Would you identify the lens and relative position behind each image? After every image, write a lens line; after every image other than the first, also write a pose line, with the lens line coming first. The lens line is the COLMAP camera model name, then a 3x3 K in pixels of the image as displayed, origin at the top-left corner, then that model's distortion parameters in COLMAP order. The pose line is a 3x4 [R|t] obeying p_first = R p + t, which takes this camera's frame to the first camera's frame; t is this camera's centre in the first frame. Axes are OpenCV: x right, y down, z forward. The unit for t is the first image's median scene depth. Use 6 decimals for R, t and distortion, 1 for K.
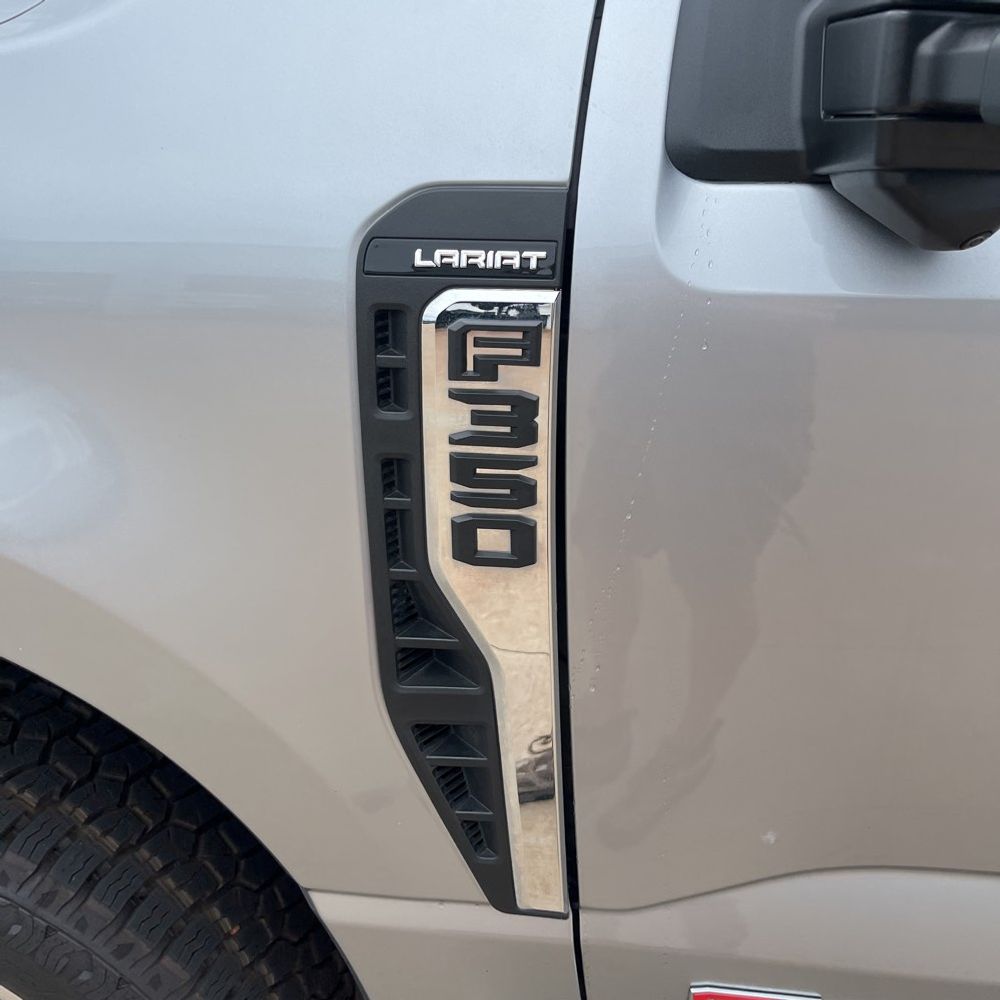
lens RADIAL K [[1019.3, 0, 517.7], [0, 1019.3, 502.9], [0, 0, 1]] dist [-0.001572, 0.026392]
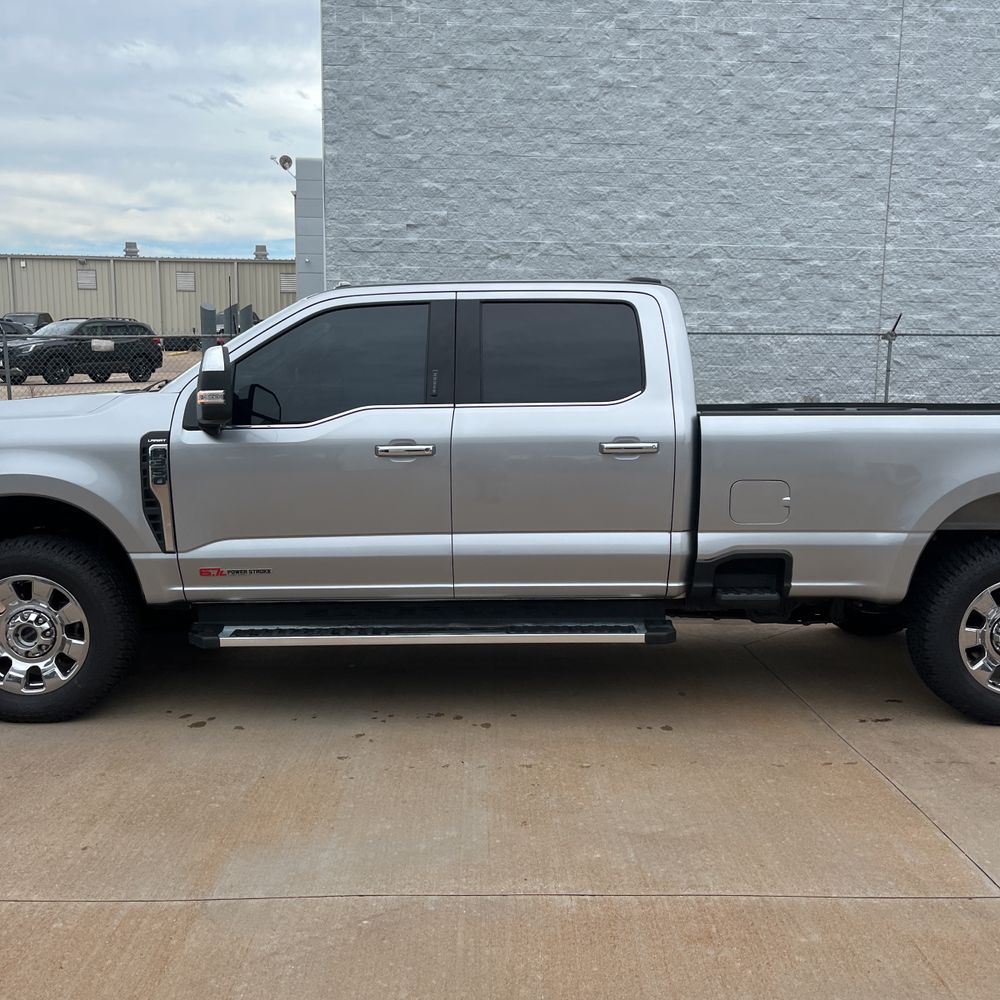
lens RADIAL K [[1019.3, 0, 517.7], [0, 1019.3, 502.9], [0, 0, 1]] dist [-0.001572, 0.026392]
pose [[0.993660, -0.019677, 0.110688, 1.623417], [0.052432, 0.952041, -0.301444, 2.396626], [-0.099448, 0.305337, 0.947037, -5.733561]]
